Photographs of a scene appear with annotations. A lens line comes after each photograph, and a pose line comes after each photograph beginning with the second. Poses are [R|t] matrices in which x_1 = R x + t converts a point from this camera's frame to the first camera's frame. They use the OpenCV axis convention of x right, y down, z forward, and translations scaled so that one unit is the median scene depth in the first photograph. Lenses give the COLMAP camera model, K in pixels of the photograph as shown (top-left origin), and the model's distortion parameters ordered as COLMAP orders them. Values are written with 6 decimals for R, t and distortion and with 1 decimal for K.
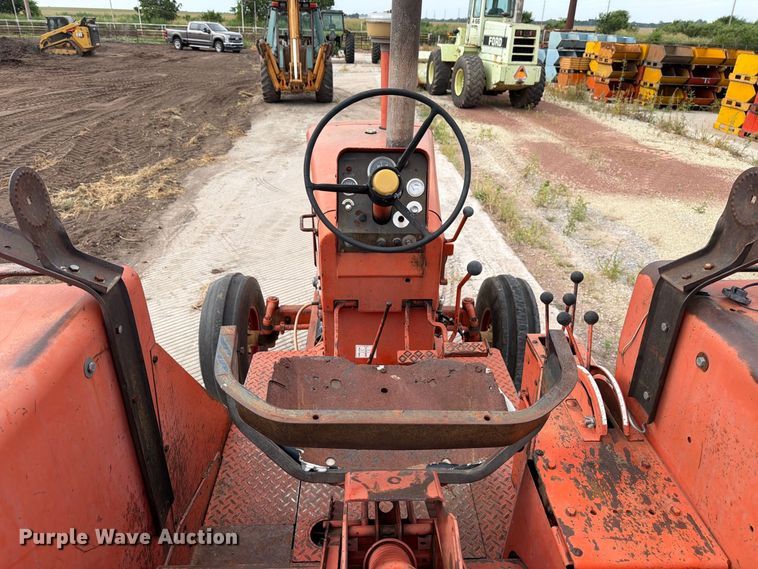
lens RADIAL K [[536.7, 0, 381.3], [0, 536.7, 285.2], [0, 0, 1]] dist [0.035322, -0.046621]
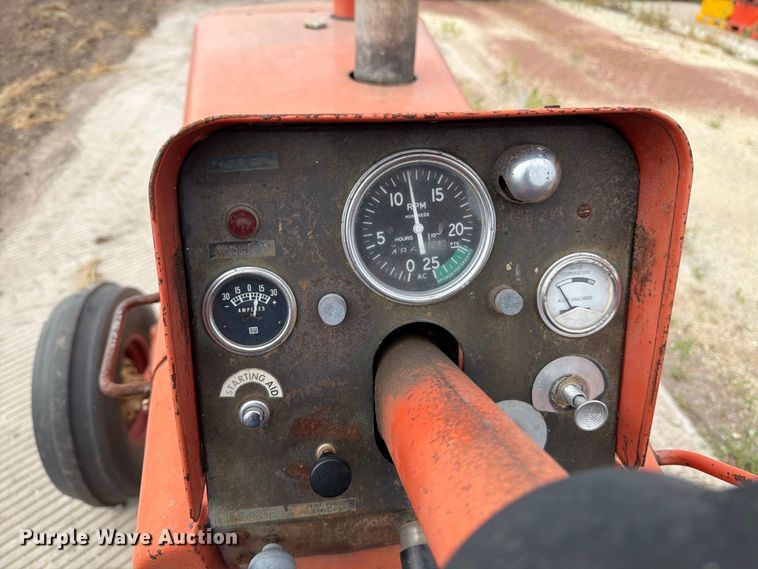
lens RADIAL K [[536.7, 0, 381.0], [0, 536.7, 285.5], [0, 0, 1]] dist [0.035322, -0.046621]
pose [[0.994335, -0.059903, 0.087805, -0.004279], [0.044436, 0.984687, 0.168574, -0.034377], [-0.096559, -0.163718, 0.981770, 0.123773]]
